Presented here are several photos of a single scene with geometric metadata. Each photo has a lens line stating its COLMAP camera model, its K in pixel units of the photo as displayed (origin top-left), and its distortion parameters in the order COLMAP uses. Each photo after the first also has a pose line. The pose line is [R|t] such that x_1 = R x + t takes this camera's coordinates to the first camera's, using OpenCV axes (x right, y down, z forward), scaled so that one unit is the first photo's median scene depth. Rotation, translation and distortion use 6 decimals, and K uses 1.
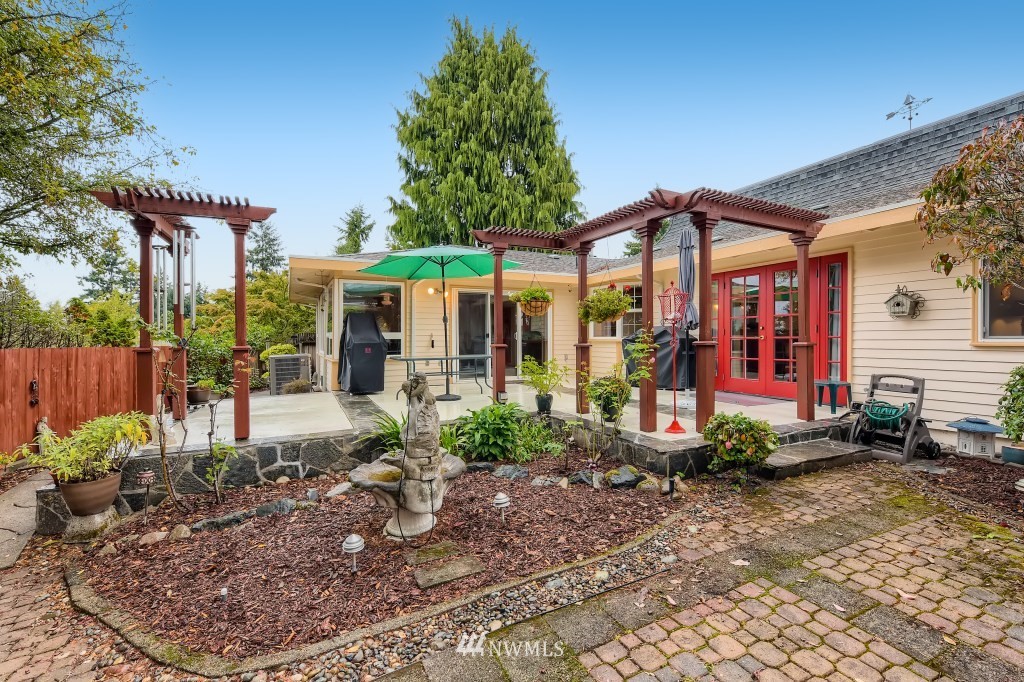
lens RADIAL K [[451.9, 0, 512.8], [0, 451.9, 343.5], [0, 0, 1]] dist [0.014650, -0.000648]
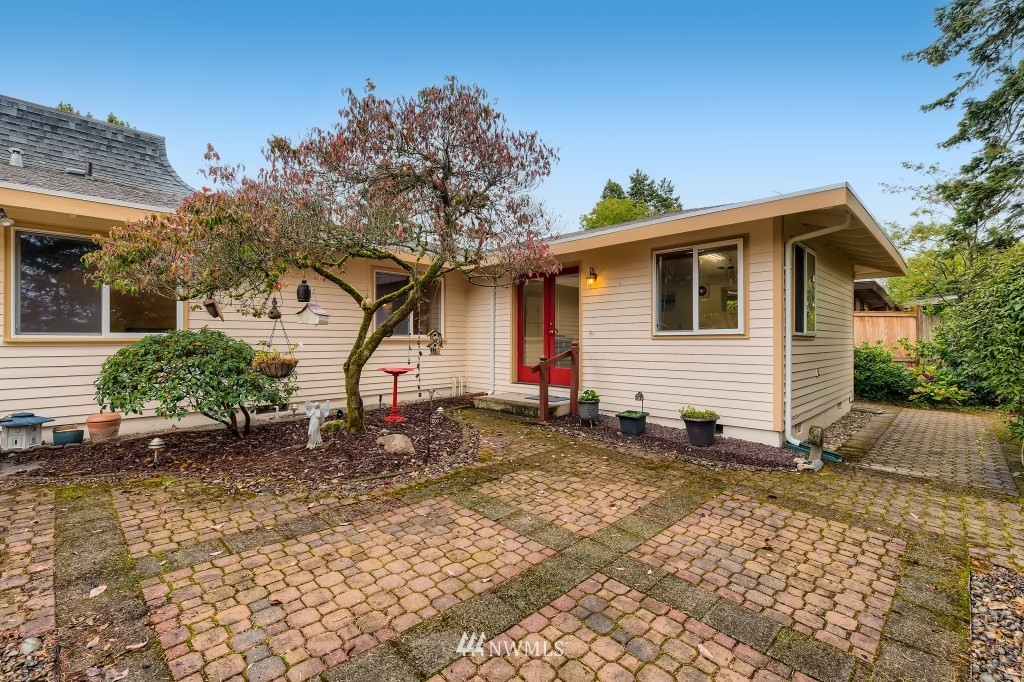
lens RADIAL K [[451.9, 0, 512.8], [0, 451.9, 343.5], [0, 0, 1]] dist [0.014650, -0.000648]
pose [[-0.333879, -0.003566, 0.942609, -0.565413], [0.007142, 0.999955, 0.006313, 0.018500], [-0.942589, 0.008840, -0.333838, 0.546762]]
